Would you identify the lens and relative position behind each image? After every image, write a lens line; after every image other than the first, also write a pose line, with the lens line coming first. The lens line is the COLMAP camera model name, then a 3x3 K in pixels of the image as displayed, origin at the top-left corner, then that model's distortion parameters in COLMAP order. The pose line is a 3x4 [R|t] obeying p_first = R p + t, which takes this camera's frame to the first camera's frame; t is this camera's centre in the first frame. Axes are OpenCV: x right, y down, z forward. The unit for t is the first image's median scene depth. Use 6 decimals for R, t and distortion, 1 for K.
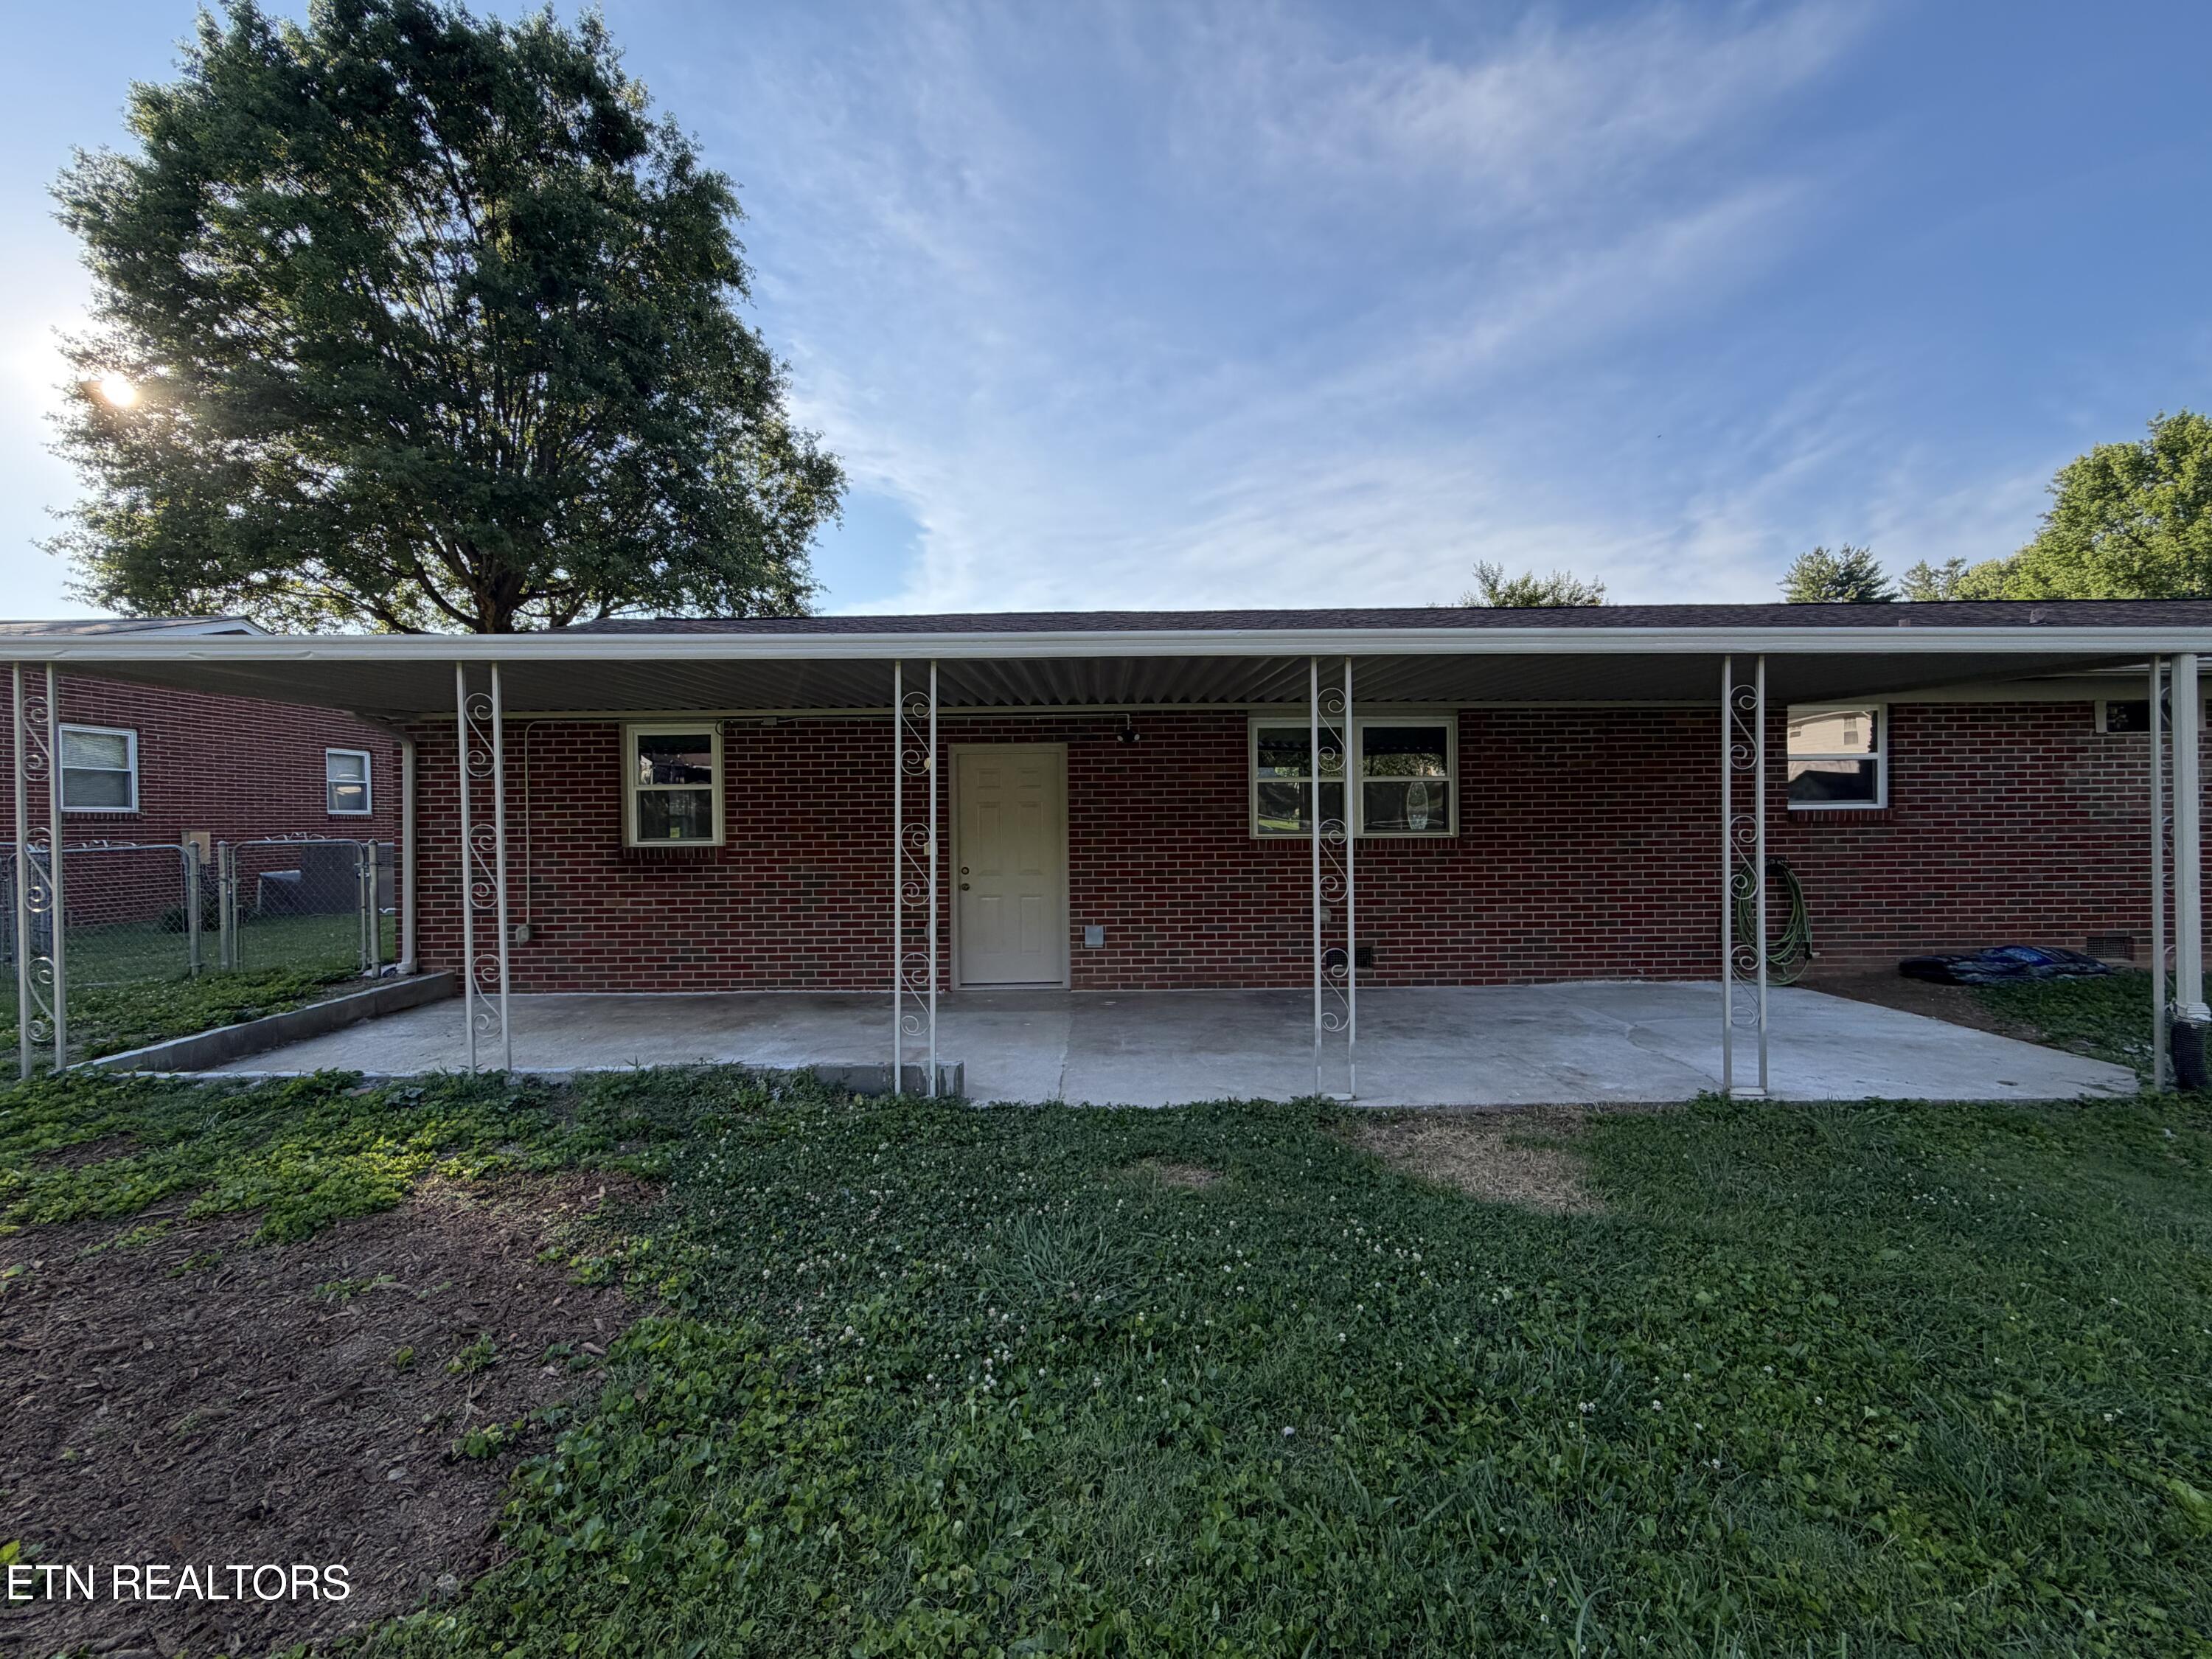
lens RADIAL K [[877.5, 0, 1101.1], [0, 877.5, 829.4], [0, 0, 1]] dist [-0.000853, 0.000467]
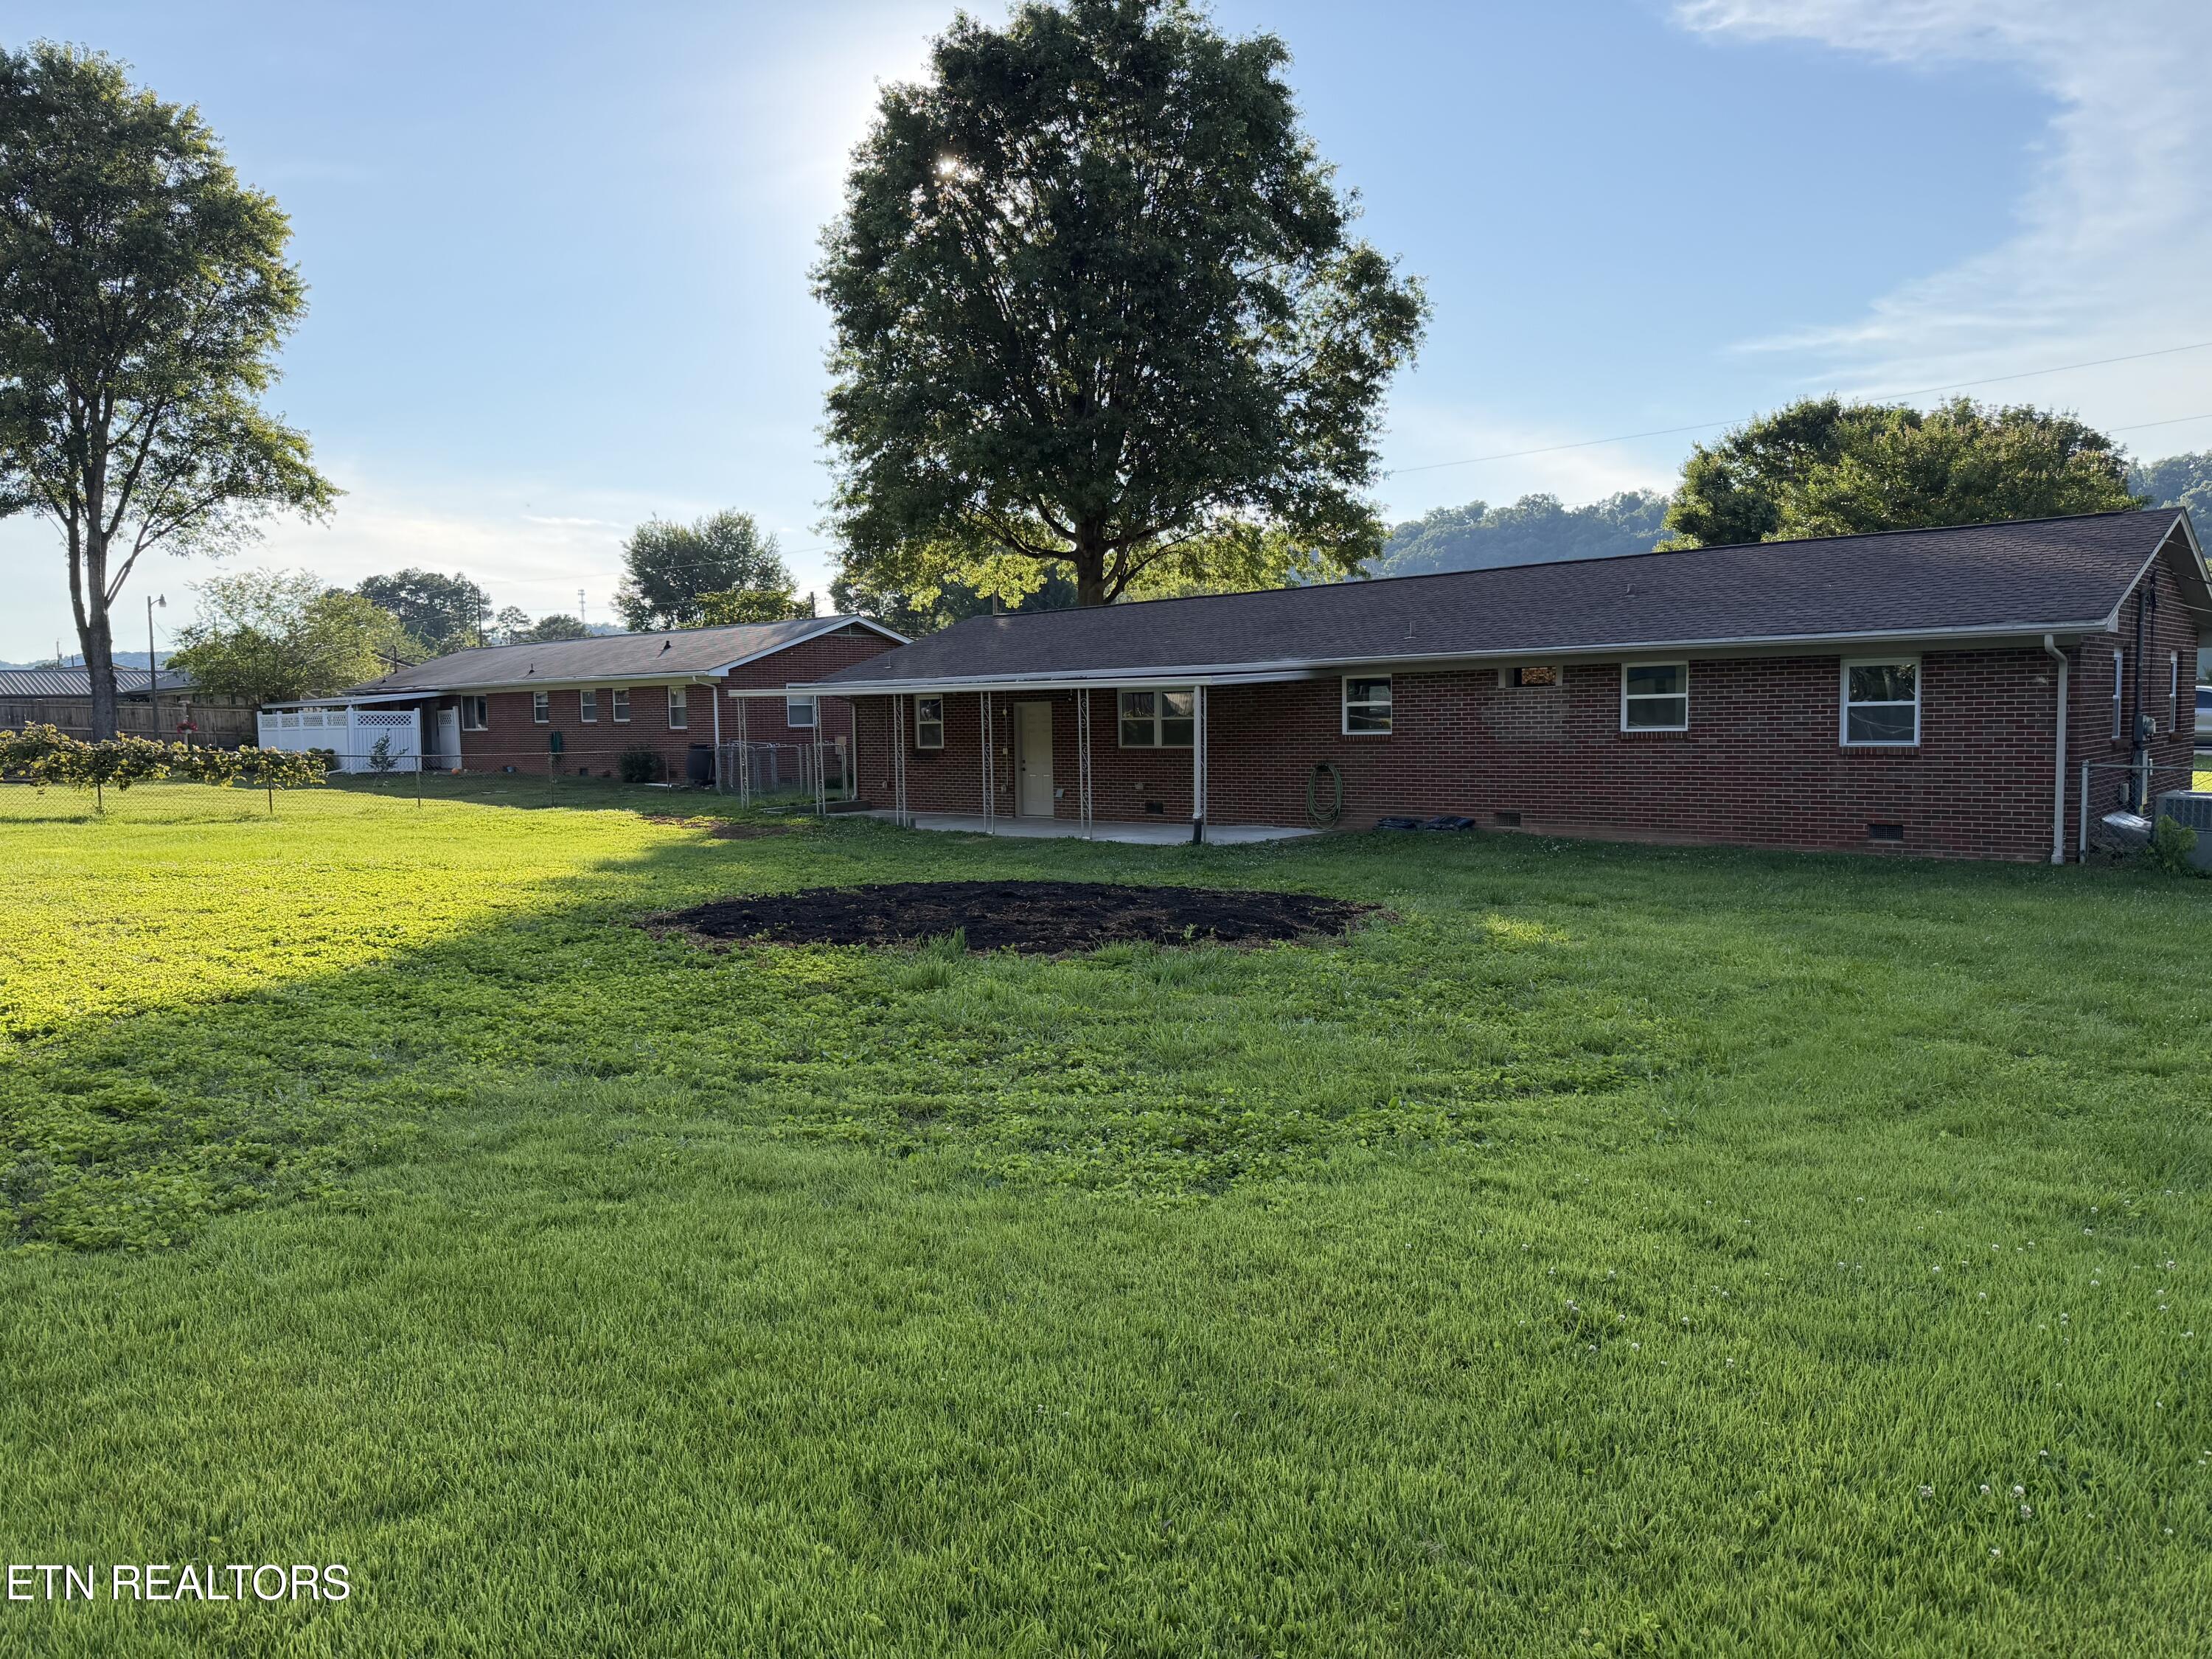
lens RADIAL K [[1531.5, 0, 1107.3], [0, 1531.5, 834.5], [0, 0, 1]] dist [0.079450, -0.149605]
pose [[0.741244, 0.046060, -0.669654, 0.788984], [0.004350, 0.997292, 0.073411, -0.015353], [0.671222, -0.057328, 0.739036, -0.515457]]
